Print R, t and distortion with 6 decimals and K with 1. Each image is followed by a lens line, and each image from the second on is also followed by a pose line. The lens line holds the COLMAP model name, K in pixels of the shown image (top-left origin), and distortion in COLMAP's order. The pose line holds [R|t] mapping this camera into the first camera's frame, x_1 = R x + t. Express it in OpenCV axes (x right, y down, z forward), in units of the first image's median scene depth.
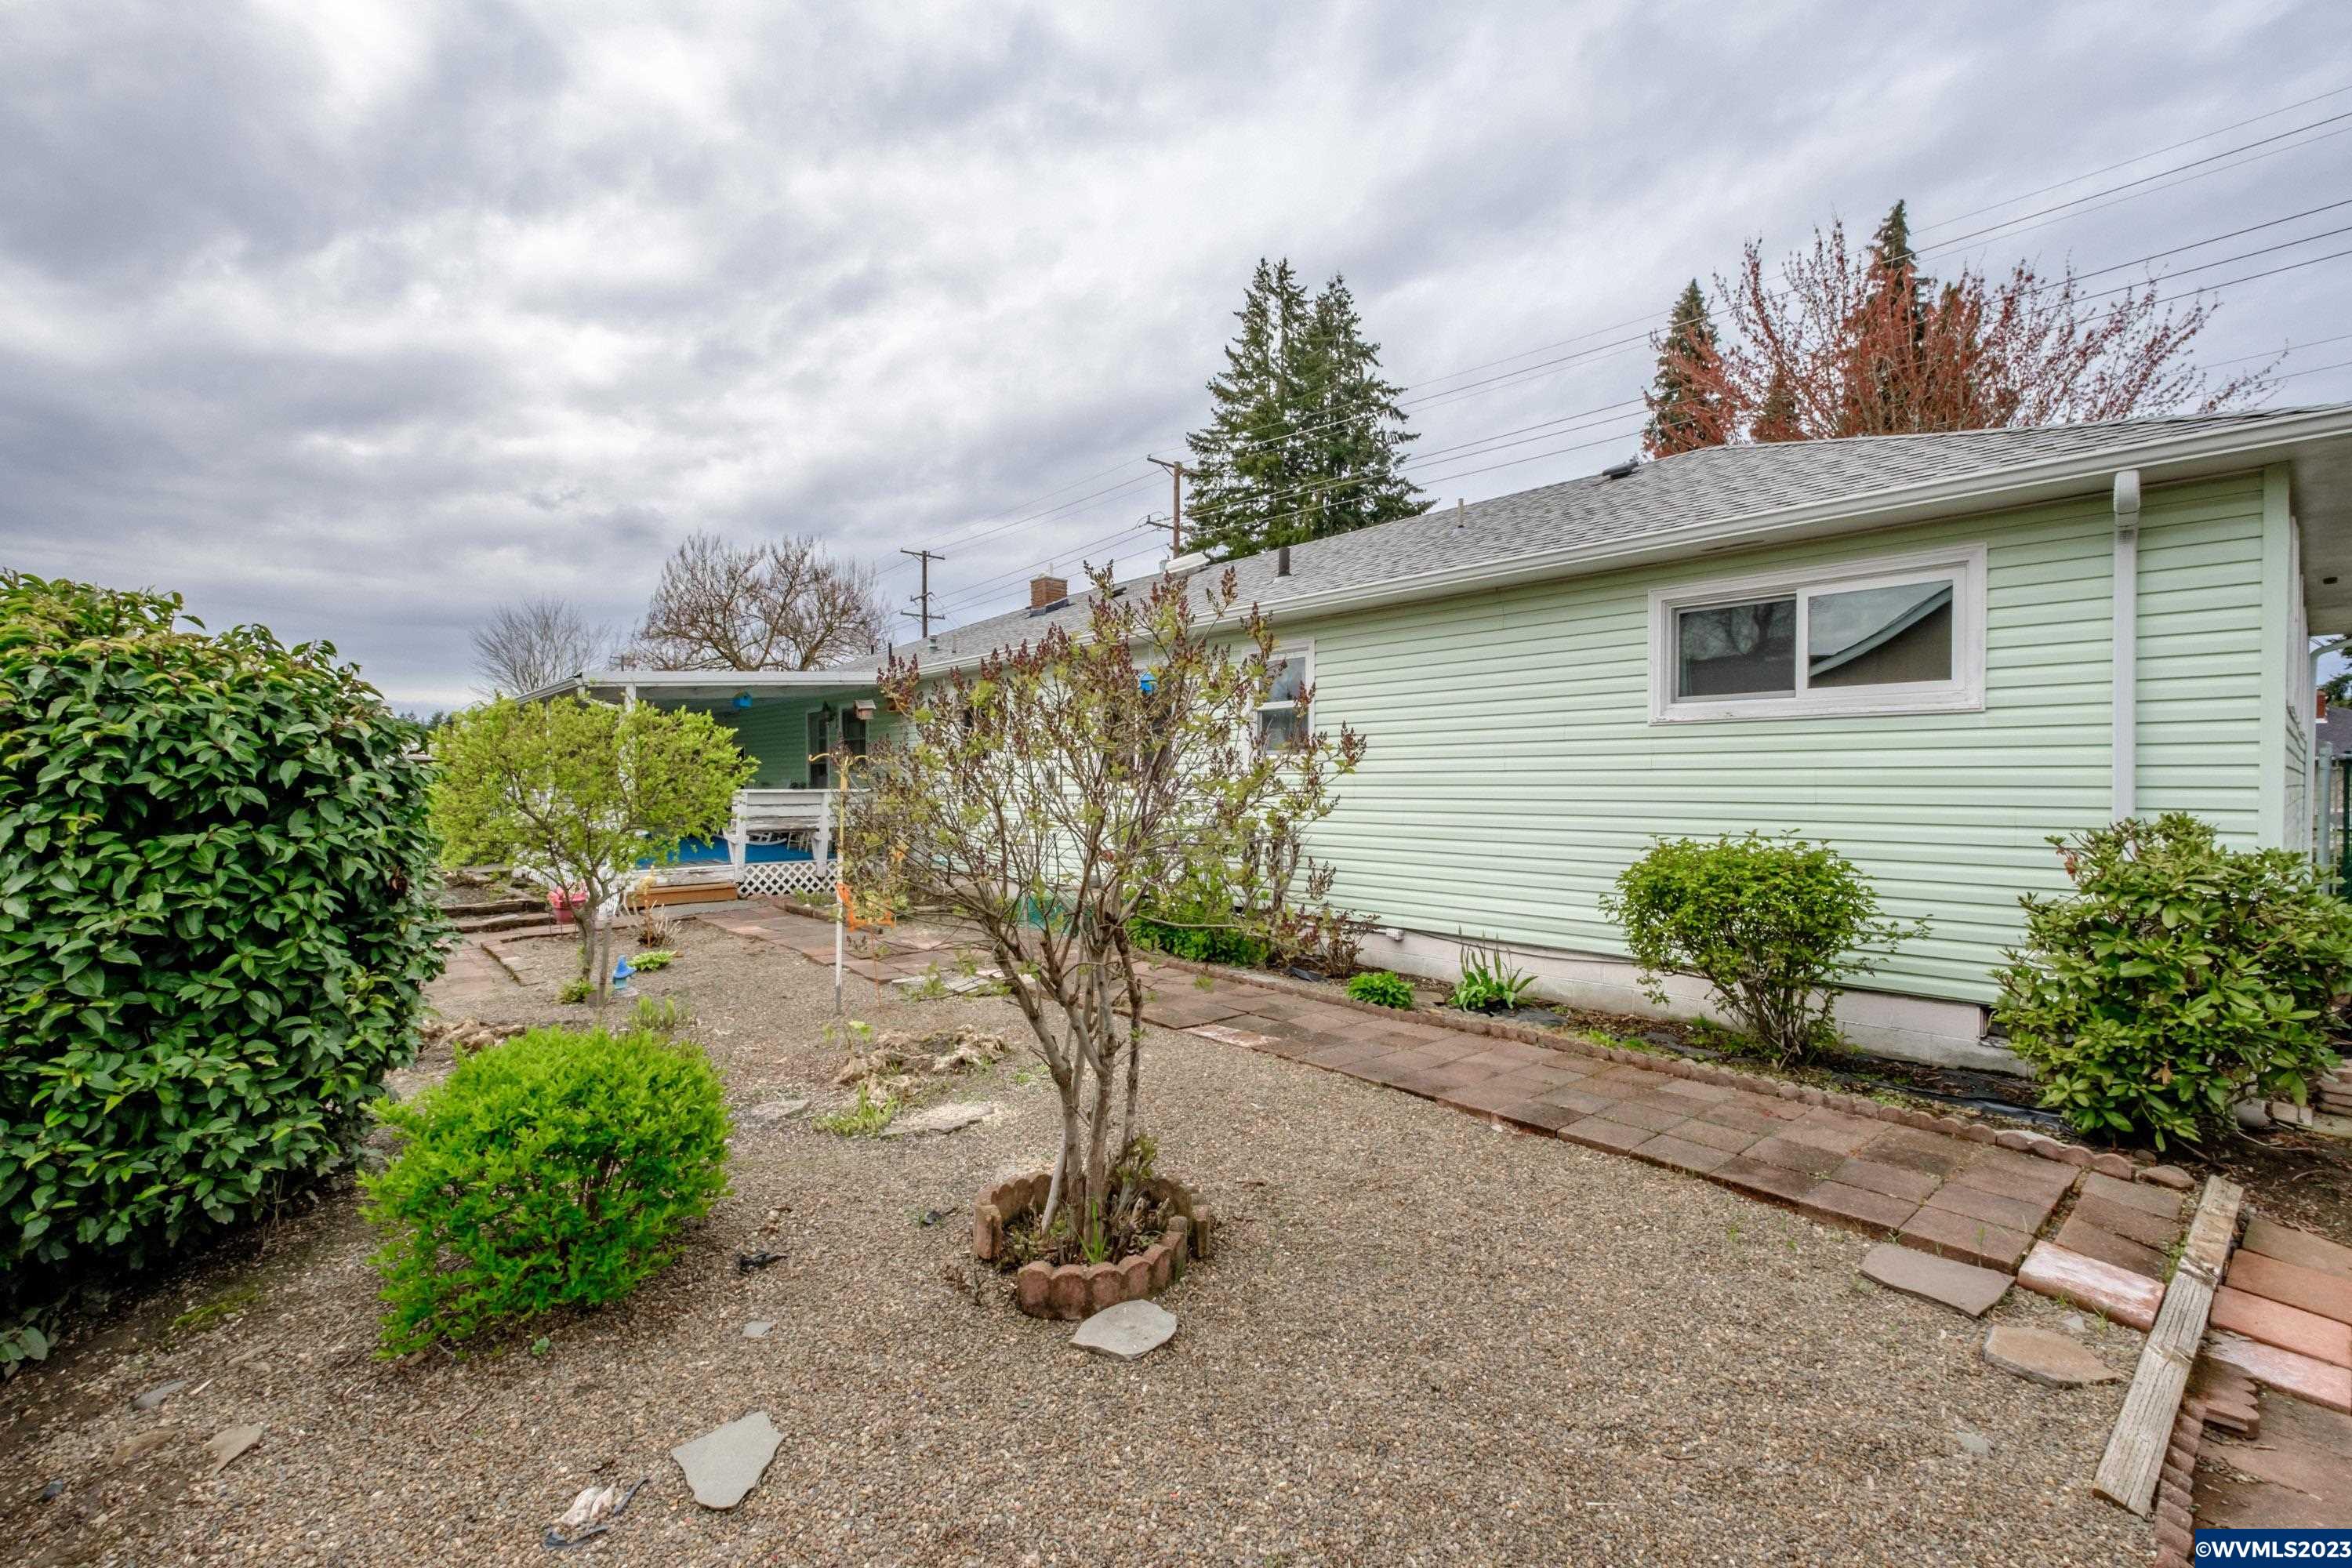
lens RADIAL K [[1021.7, 0, 1180.5], [0, 1021.7, 788.6], [0, 0, 1]] dist [-0.002837, 0.000582]
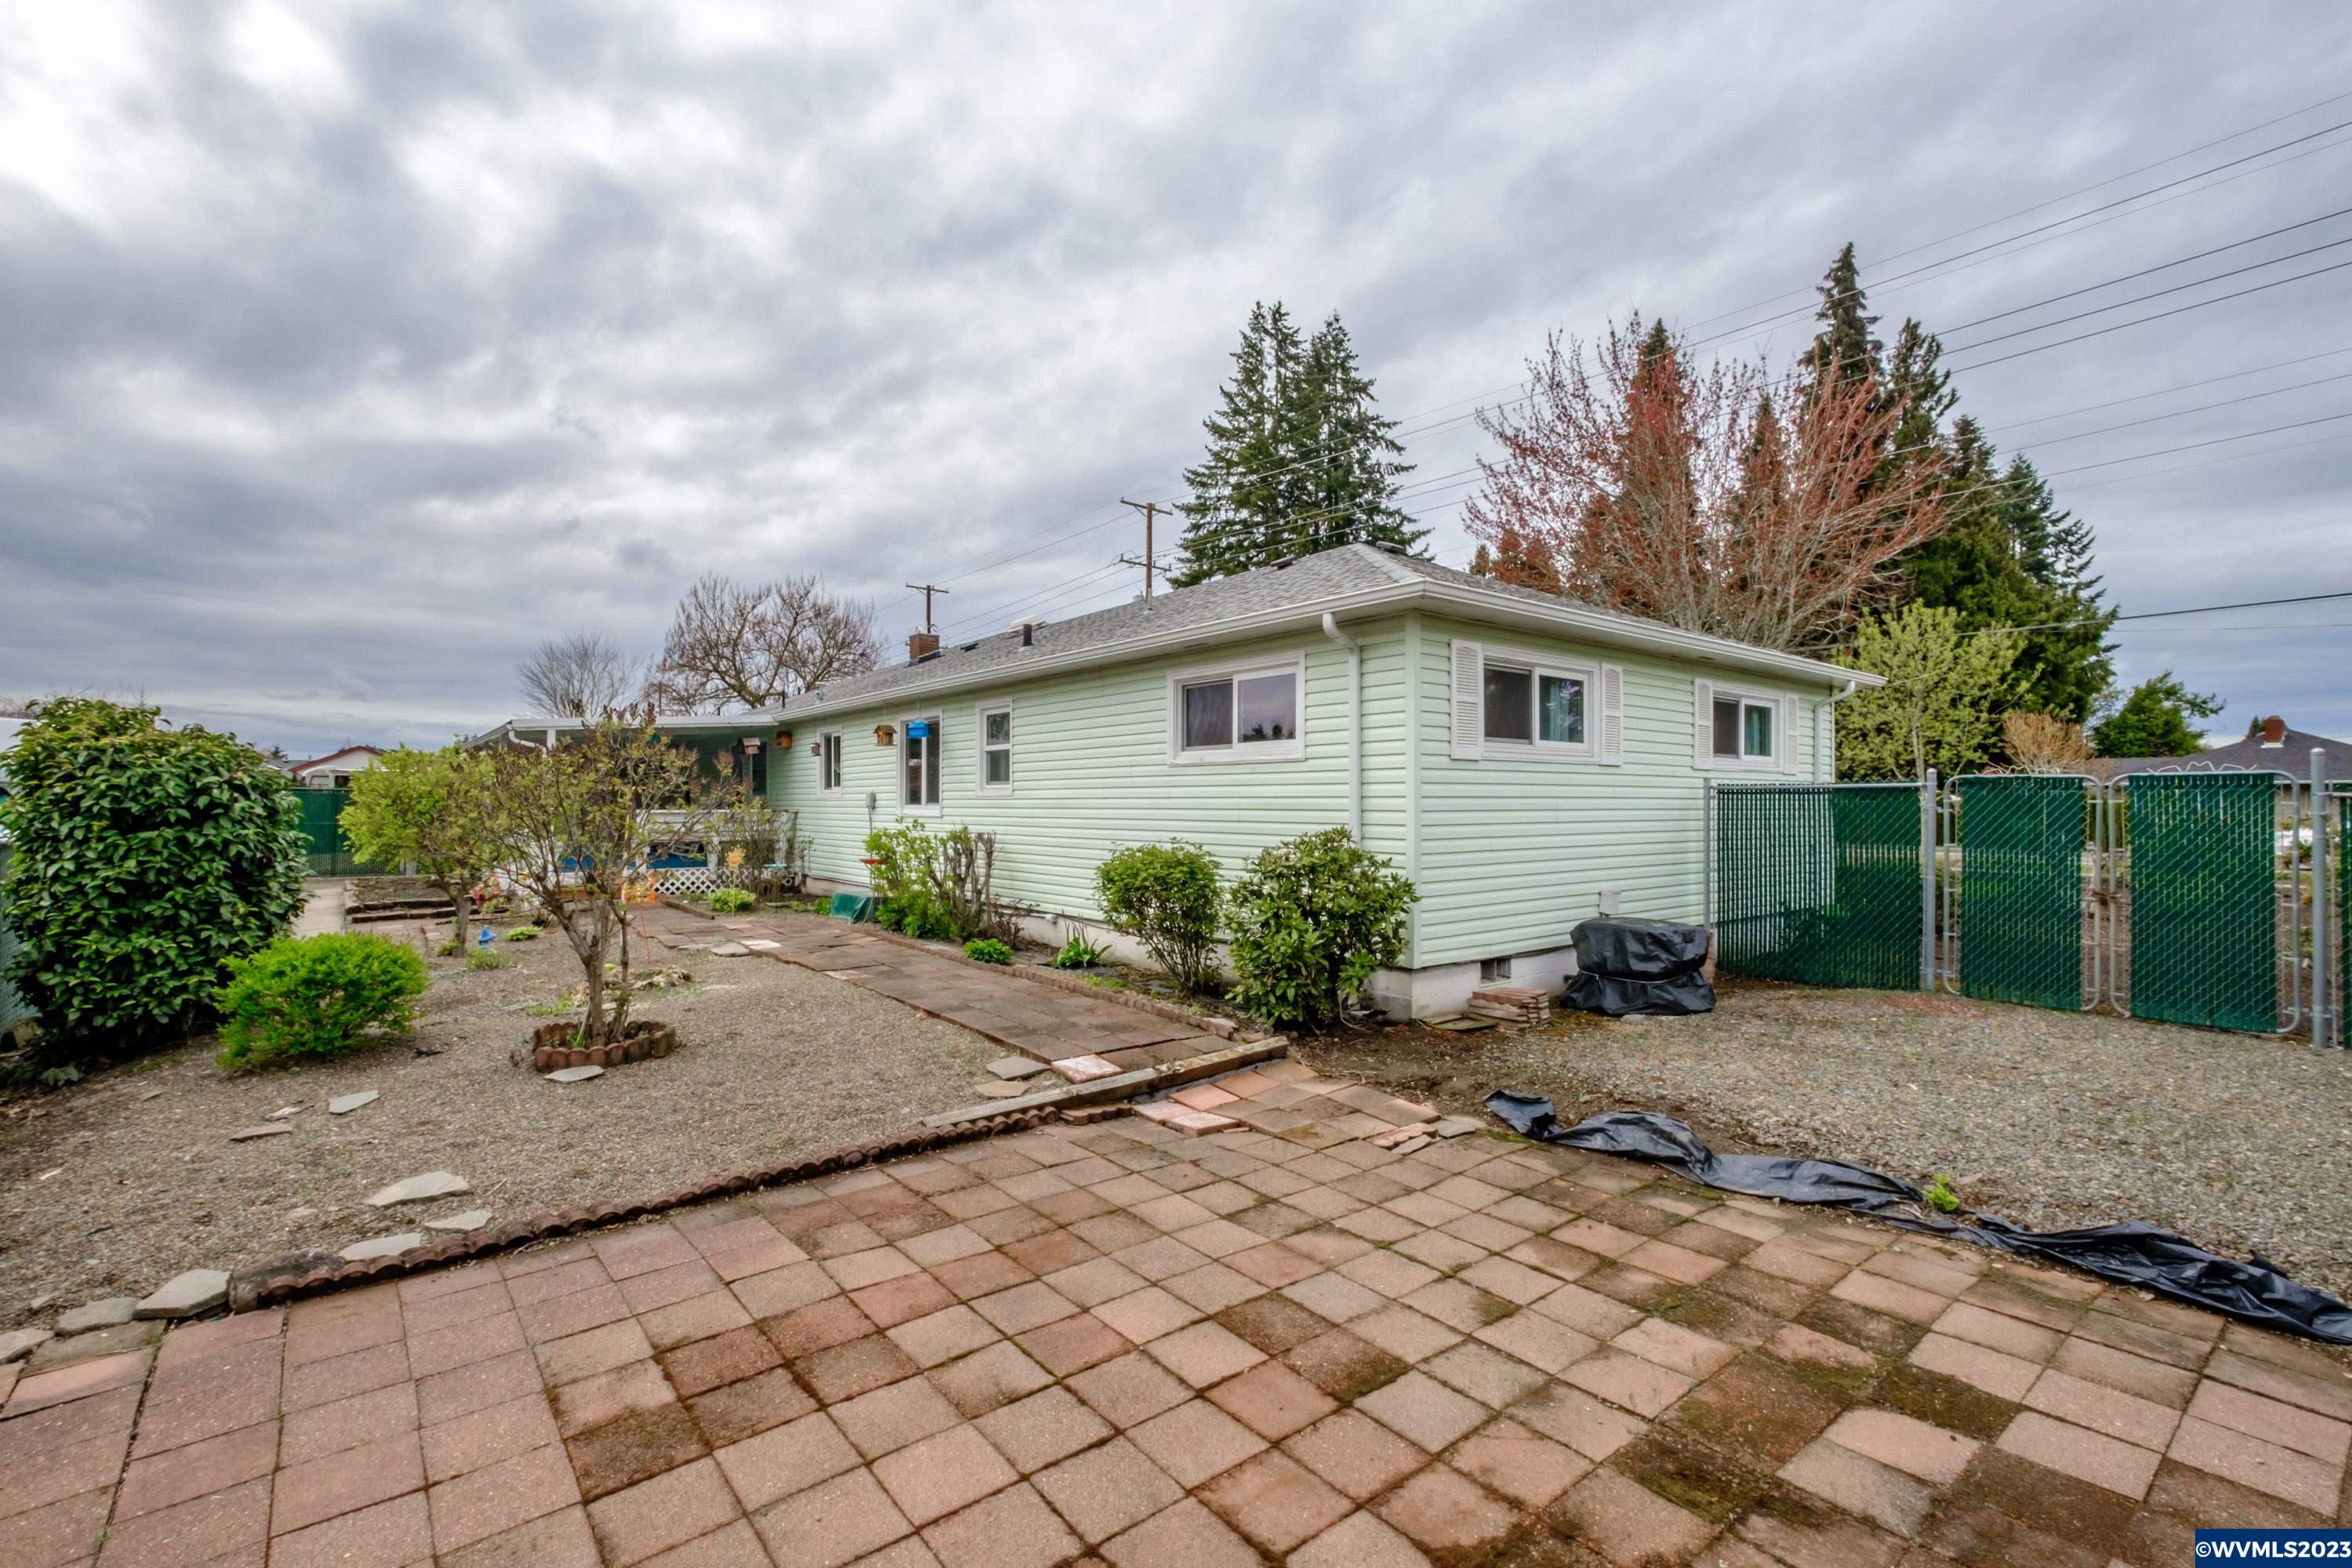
lens RADIAL K [[1021.7, 0, 1171.3], [0, 1021.7, 787.2], [0, 0, 1]] dist [-0.002837, 0.000582]
pose [[0.998754, 0.000782, -0.049898, 0.662055], [-0.001867, 0.999763, -0.021682, -0.002446], [0.049870, 0.021749, 0.998519, -0.531871]]
